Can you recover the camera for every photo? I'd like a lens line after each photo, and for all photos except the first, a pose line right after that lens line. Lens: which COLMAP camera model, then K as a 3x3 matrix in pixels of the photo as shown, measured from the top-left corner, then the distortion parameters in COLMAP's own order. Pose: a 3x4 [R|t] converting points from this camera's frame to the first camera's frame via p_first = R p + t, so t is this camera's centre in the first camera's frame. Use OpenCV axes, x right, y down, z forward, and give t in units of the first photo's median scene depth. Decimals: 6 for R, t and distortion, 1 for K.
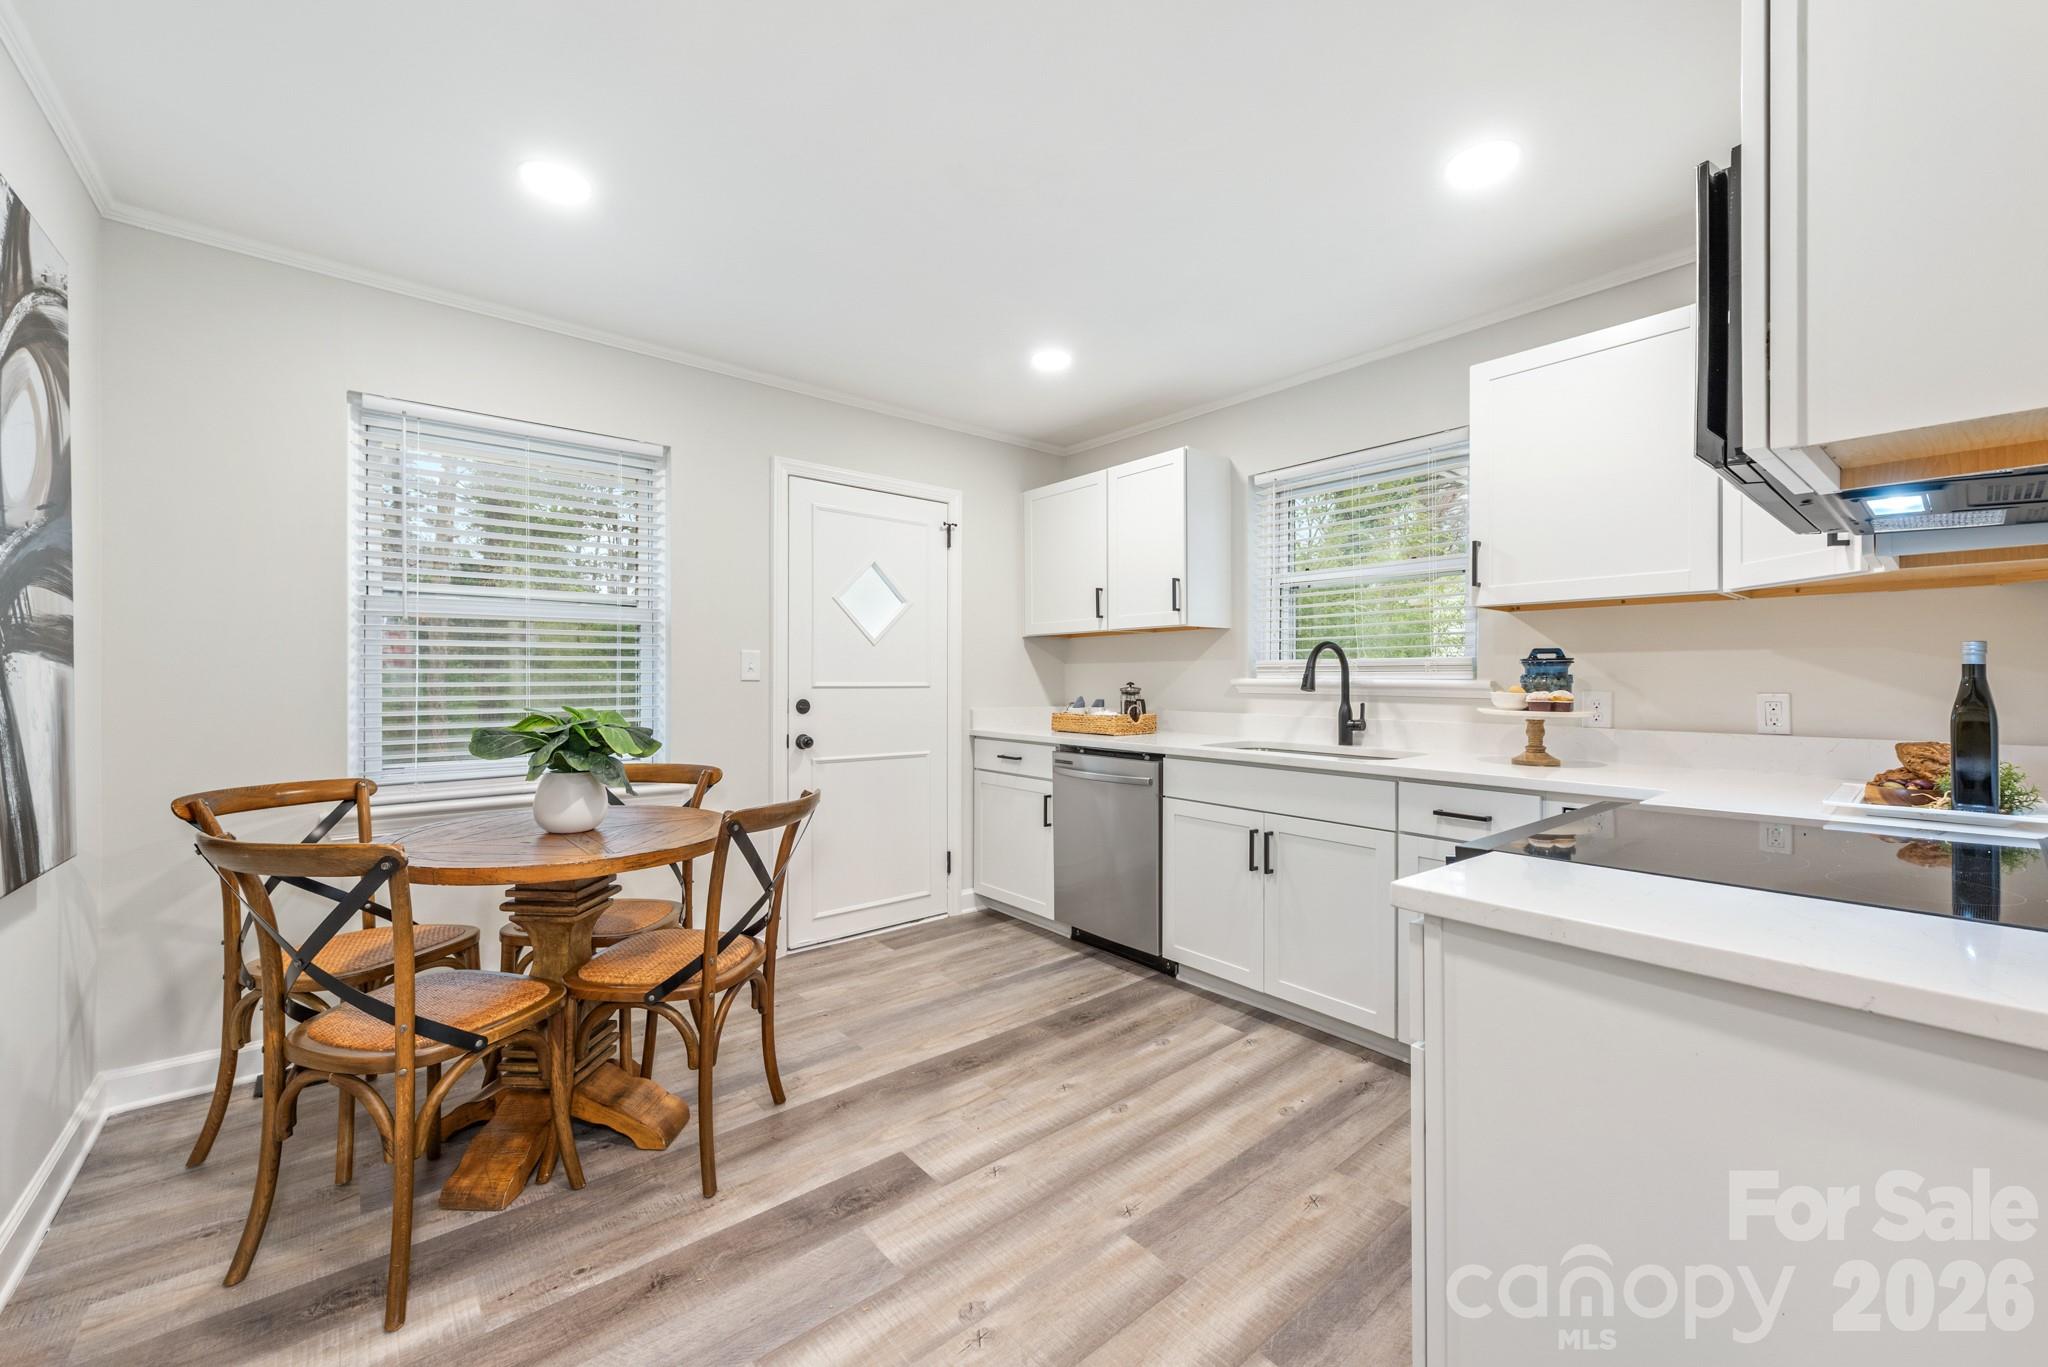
lens RADIAL K [[803.2, 0, 1037.7], [0, 803.2, 687.5], [0, 0, 1]] dist [0.012513, -0.002324]
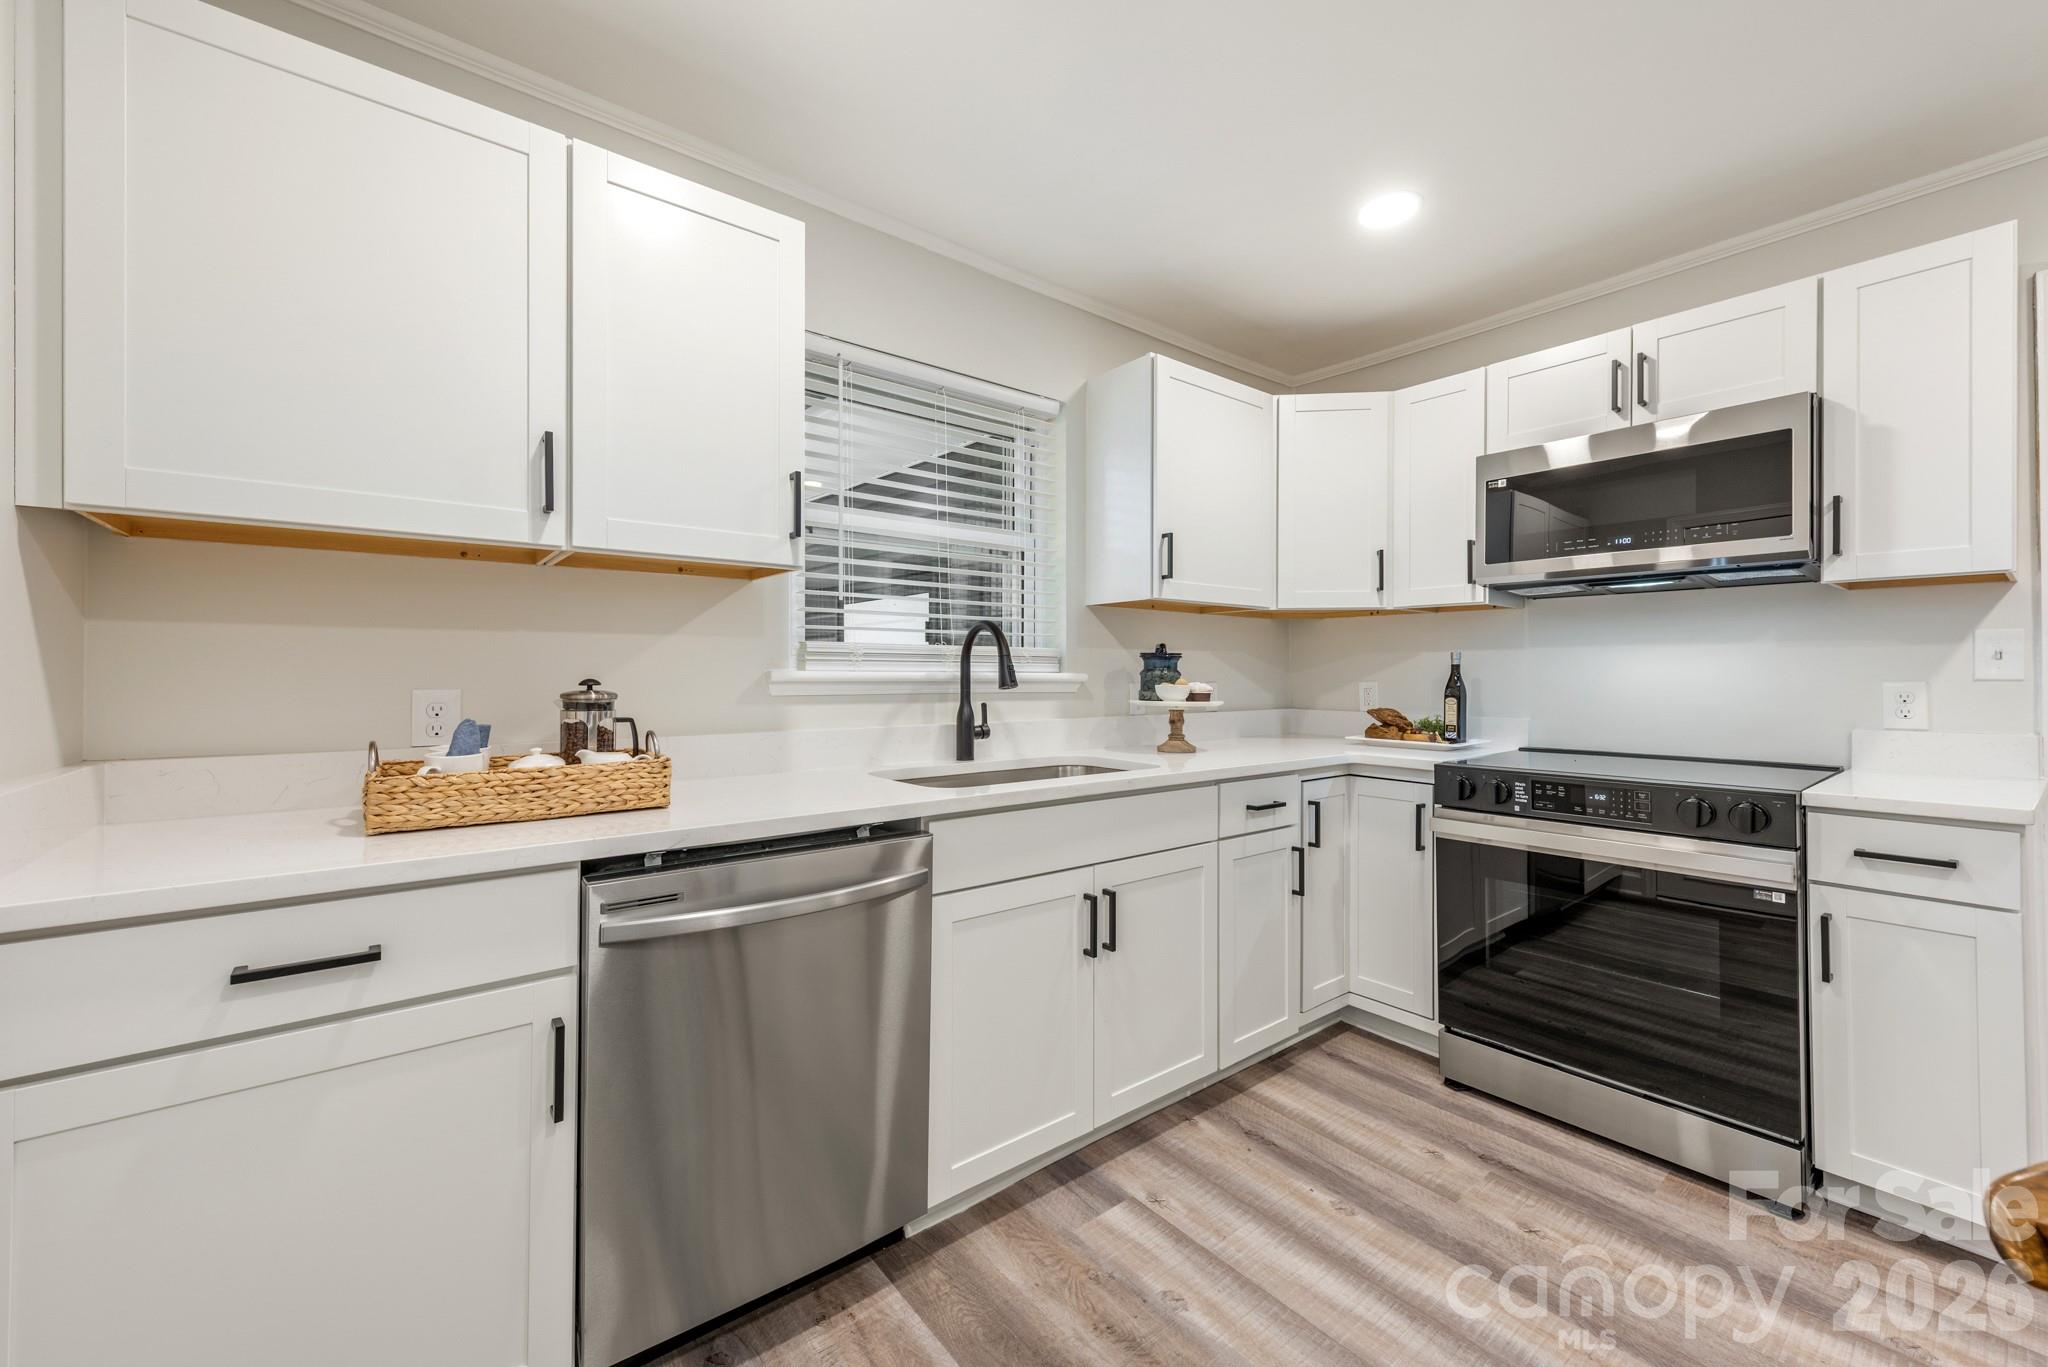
lens RADIAL K [[803.2, 0, 1040.1], [0, 803.2, 673.8], [0, 0, 1]] dist [0.012513, -0.002324]
pose [[0.030440, 0.000405, 0.999537, -0.382845], [0.010472, 0.999945, -0.000724, -0.007883], [-0.999482, 0.010489, 0.030434, 0.961536]]
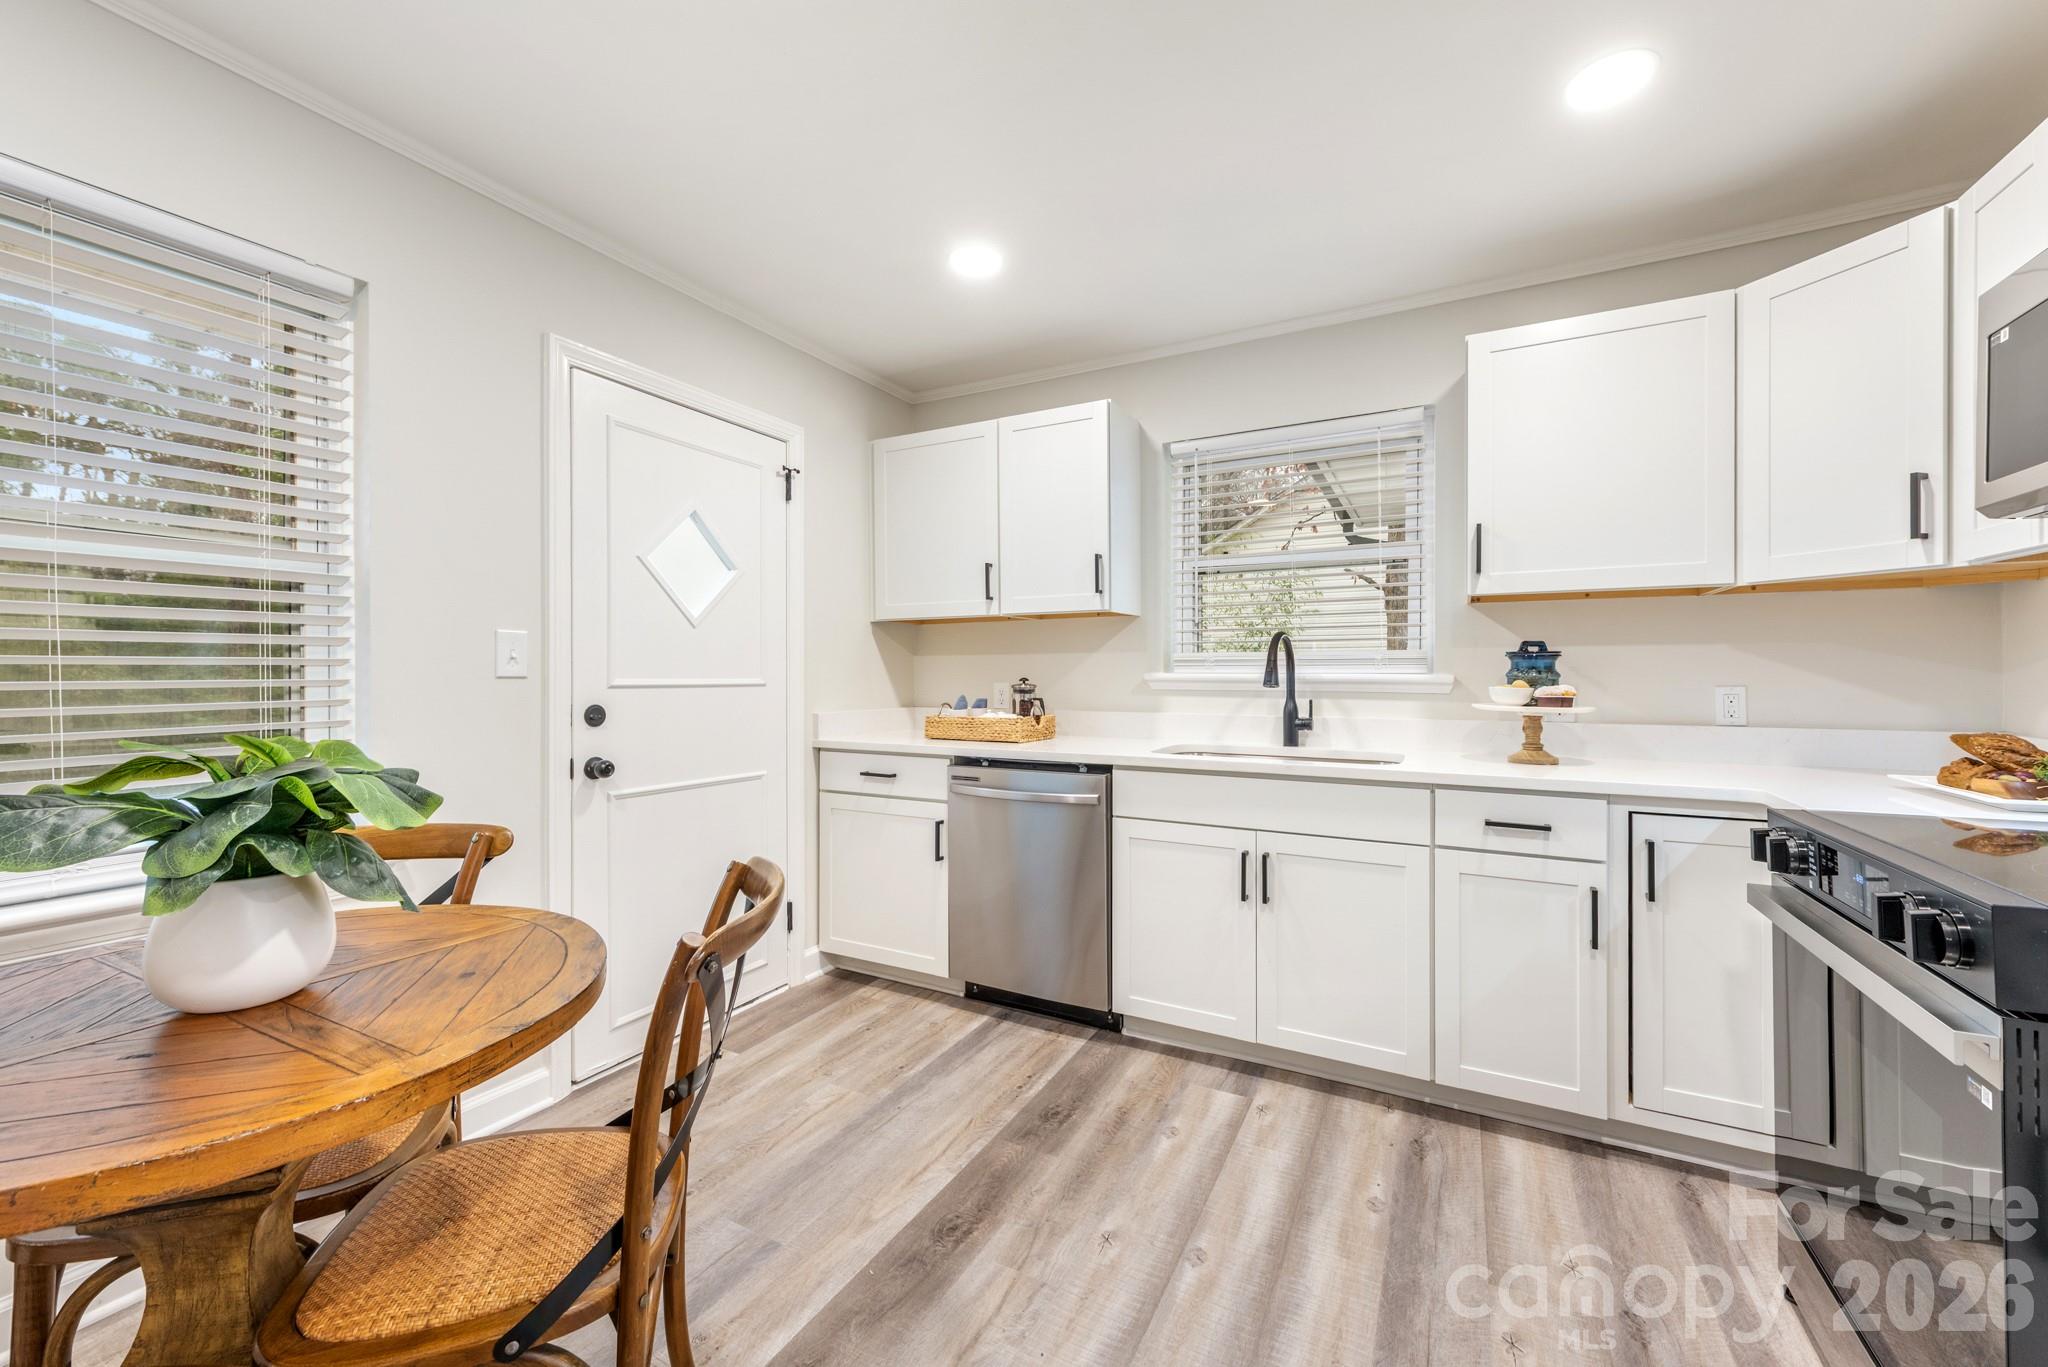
lens RADIAL K [[803.2, 0, 1038.0], [0, 803.2, 682.9], [0, 0, 1]] dist [0.012513, -0.002324]
pose [[0.928986, -0.005938, 0.370067, -0.231065], [0.005829, 0.999982, 0.001414, -0.003016], [-0.370068, 0.000843, 0.929004, 0.278516]]
